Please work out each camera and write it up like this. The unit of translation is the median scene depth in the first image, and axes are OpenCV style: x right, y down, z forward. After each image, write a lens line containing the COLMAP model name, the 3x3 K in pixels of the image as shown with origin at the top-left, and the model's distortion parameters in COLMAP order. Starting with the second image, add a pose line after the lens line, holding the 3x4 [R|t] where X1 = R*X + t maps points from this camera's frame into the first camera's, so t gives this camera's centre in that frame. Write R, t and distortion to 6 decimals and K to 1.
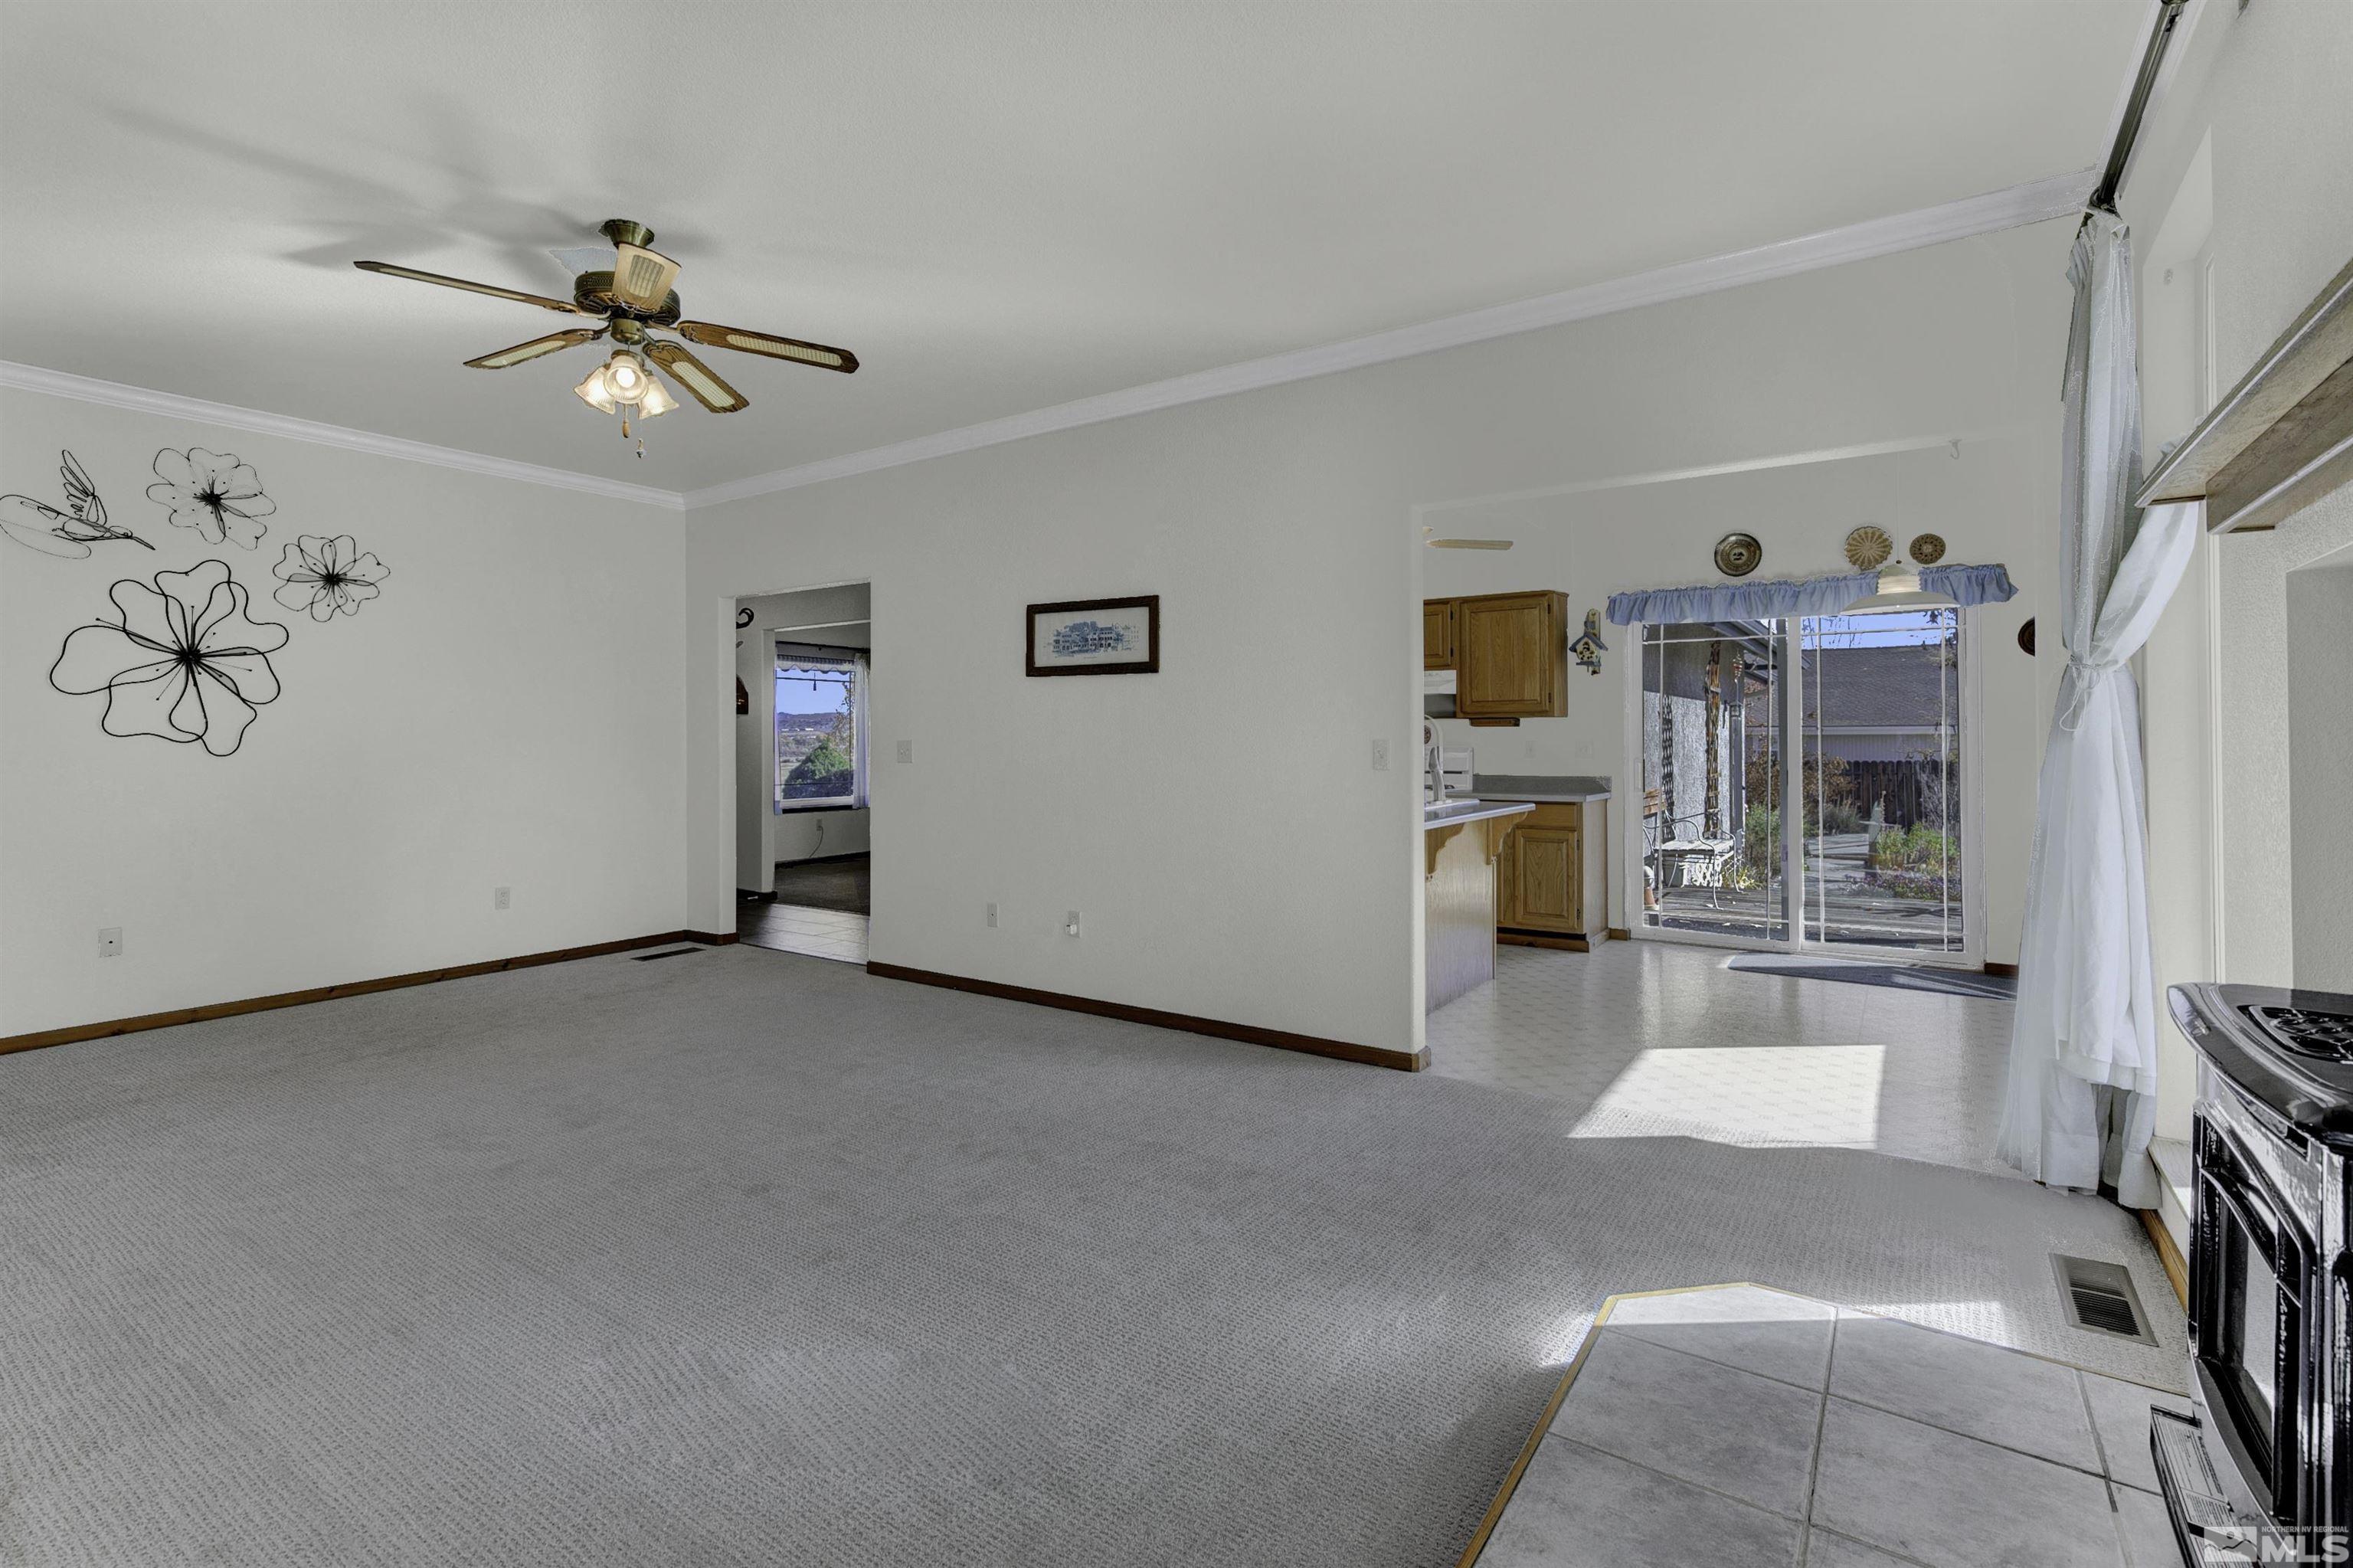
lens RADIAL K [[1085.0, 0, 1174.5], [0, 1085.0, 729.4], [0, 0, 1]] dist [-0.004485, 0.000178]
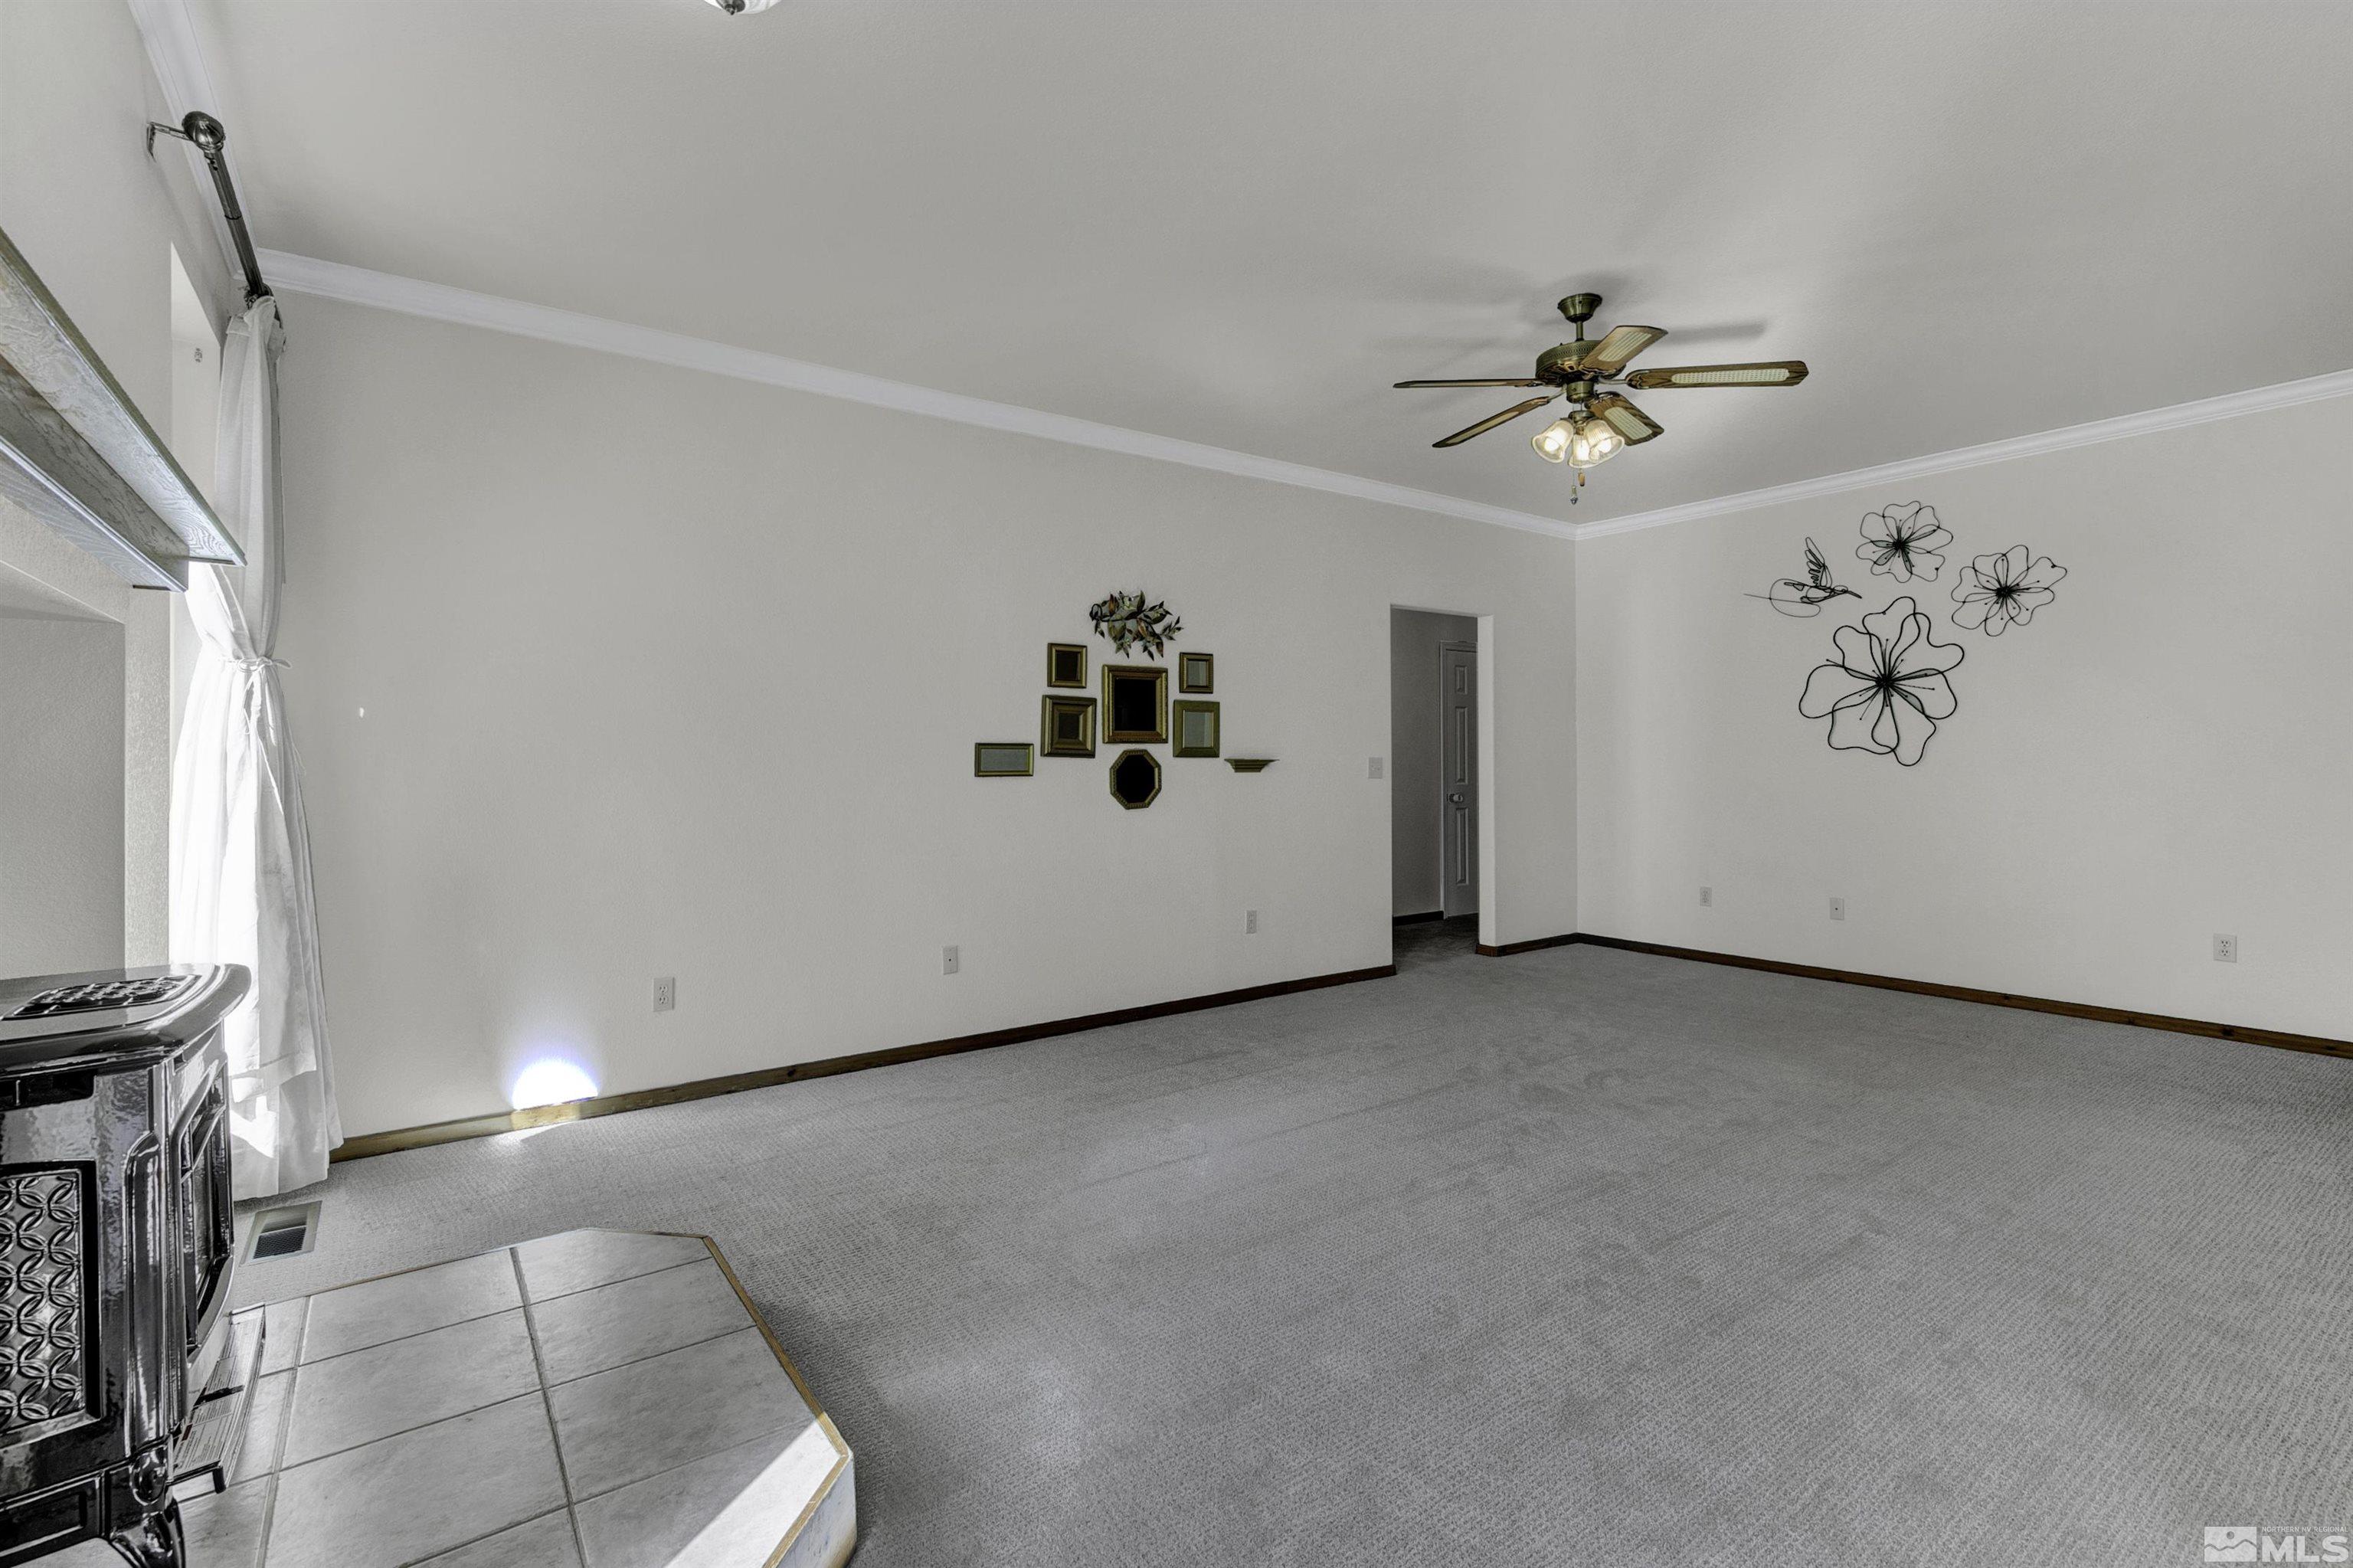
lens RADIAL K [[1074.5, 0, 1170.2], [0, 1074.5, 764.1], [0, 0, 1]] dist [-0.010648, 0.006970]
pose [[-0.343254, 0.006966, -0.939217, 0.384312], [0.016407, 0.999864, 0.001420, 0.006646], [0.939099, -0.014923, -0.343322, 0.544383]]
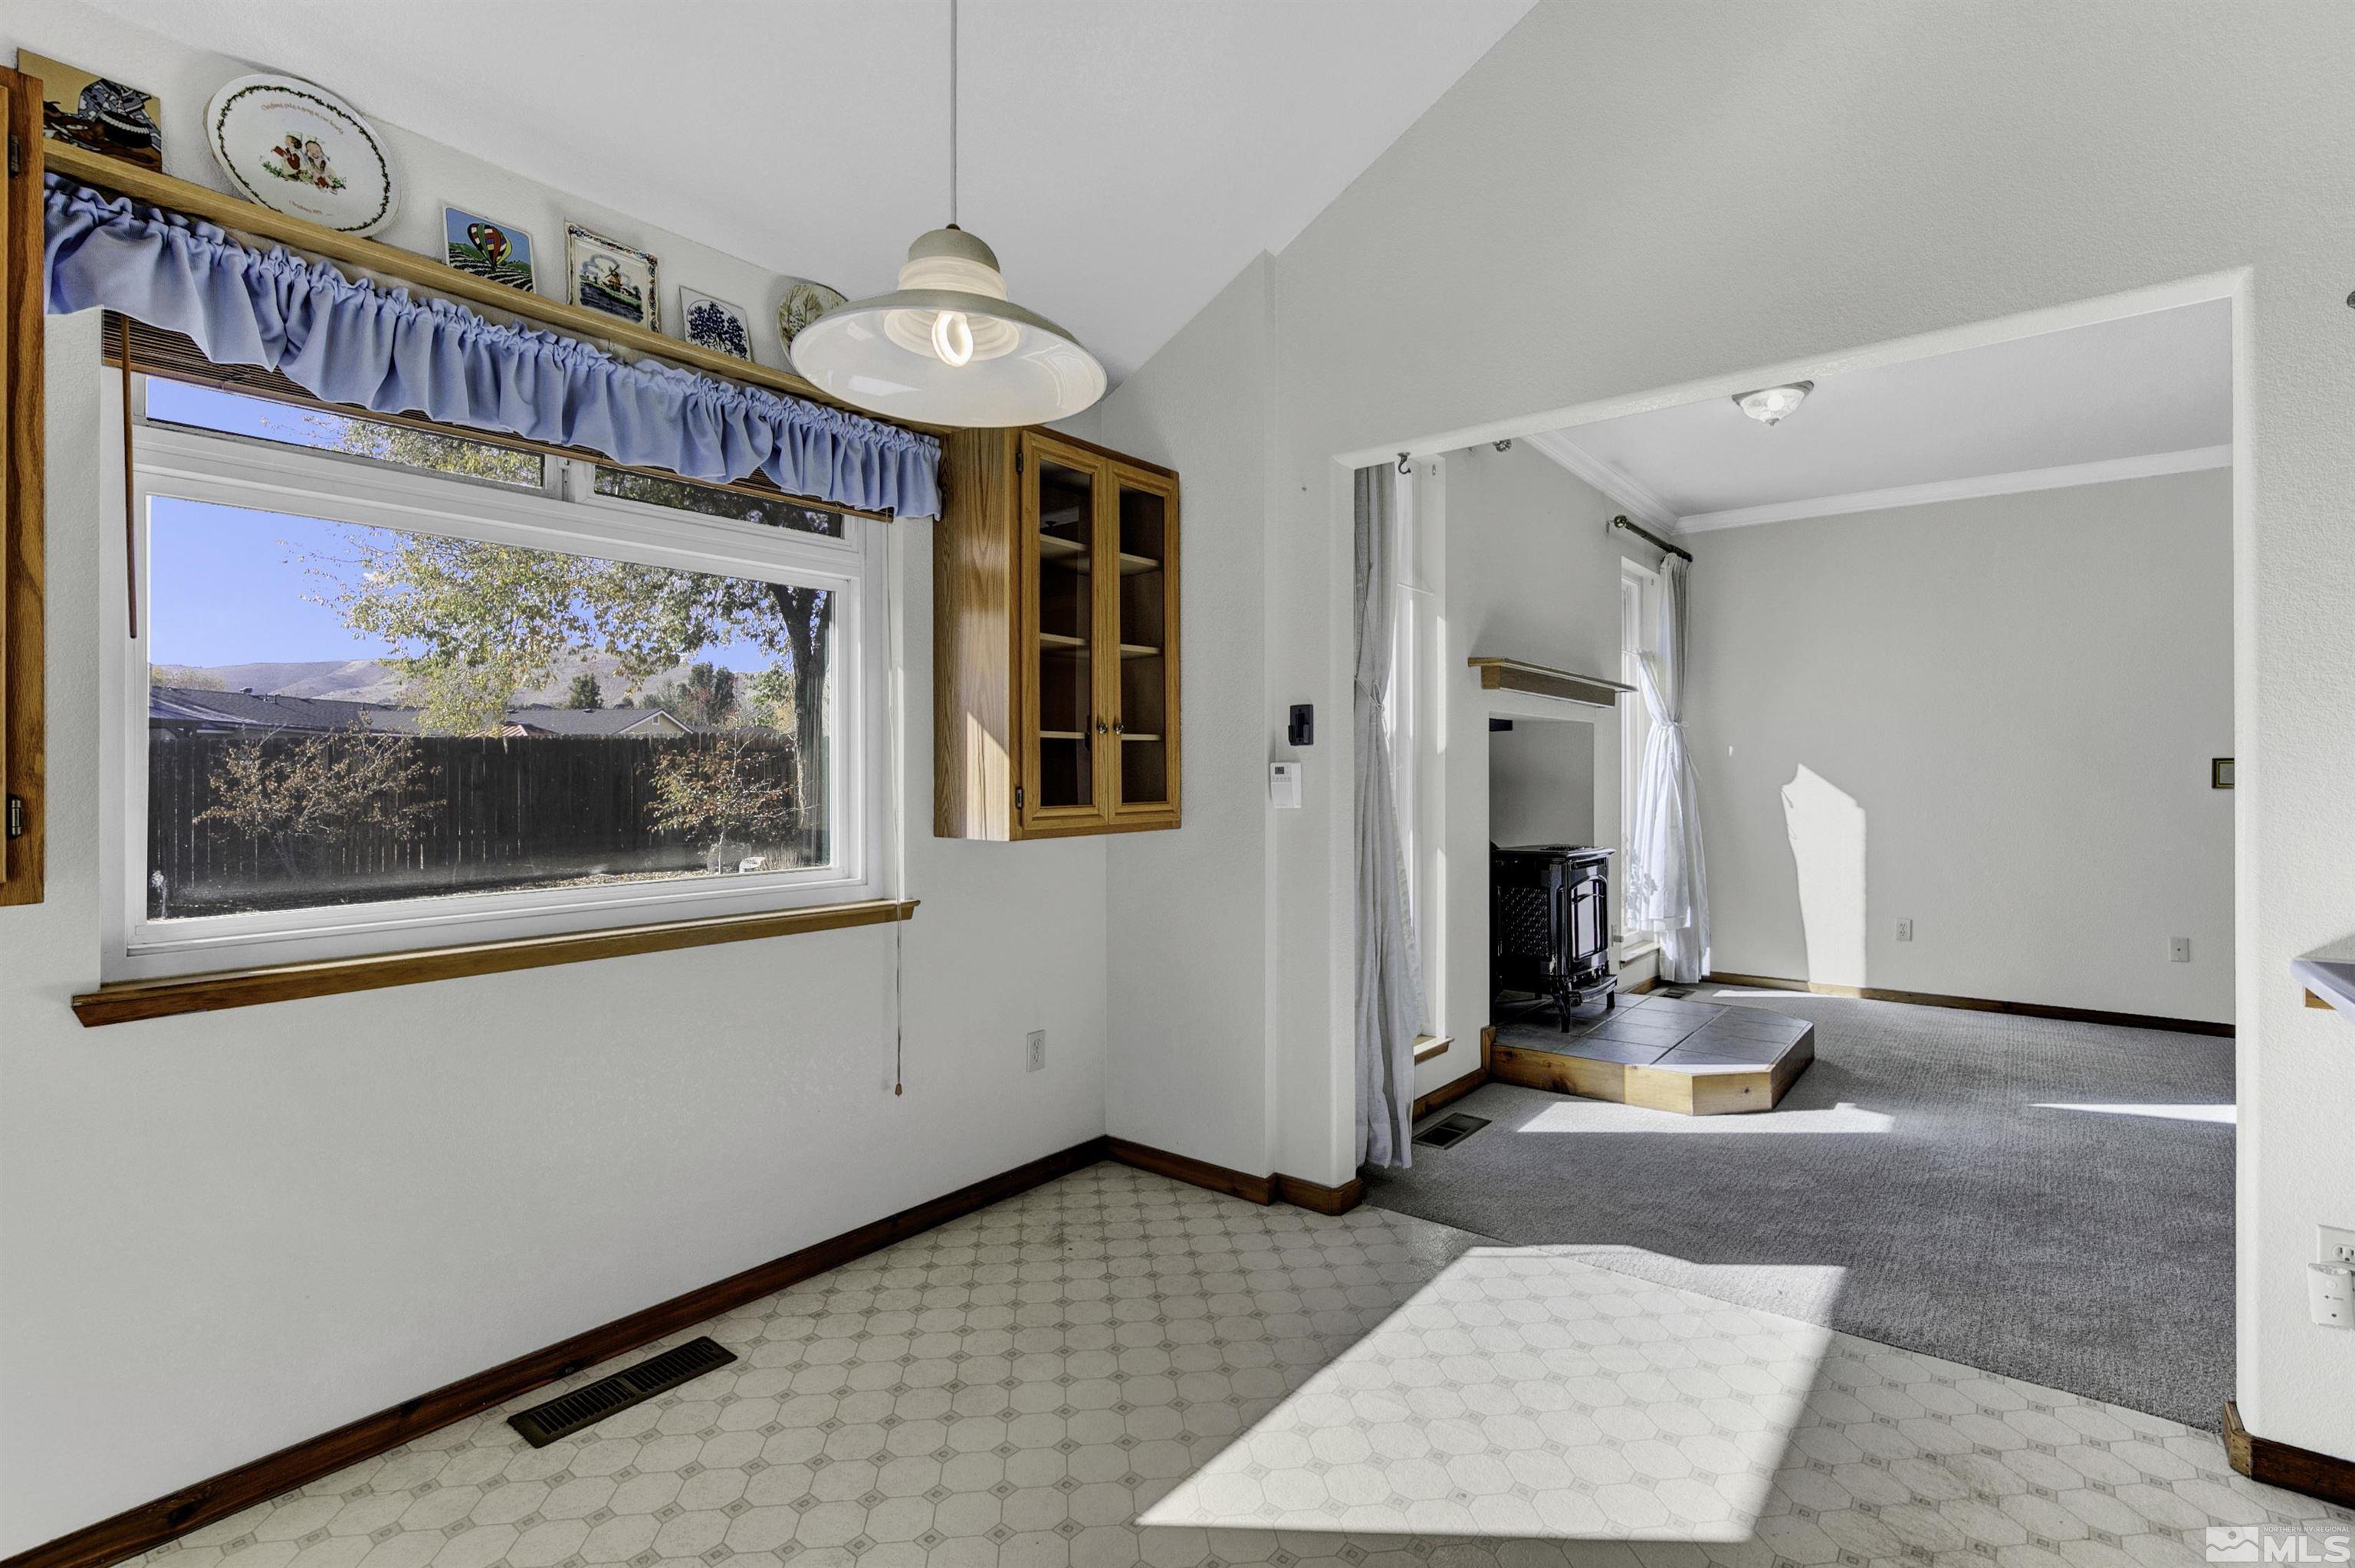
lens RADIAL K [[1081.0, 0, 1178.7], [0, 1081.0, 771.5], [0, 0, 1]] dist [-0.025510, 0.008228]
pose [[-0.997117, 0.003183, 0.075814, 0.462631], [0.002107, 0.999896, -0.014266, 0.012442], [-0.075852, -0.014065, -0.997020, 1.059794]]
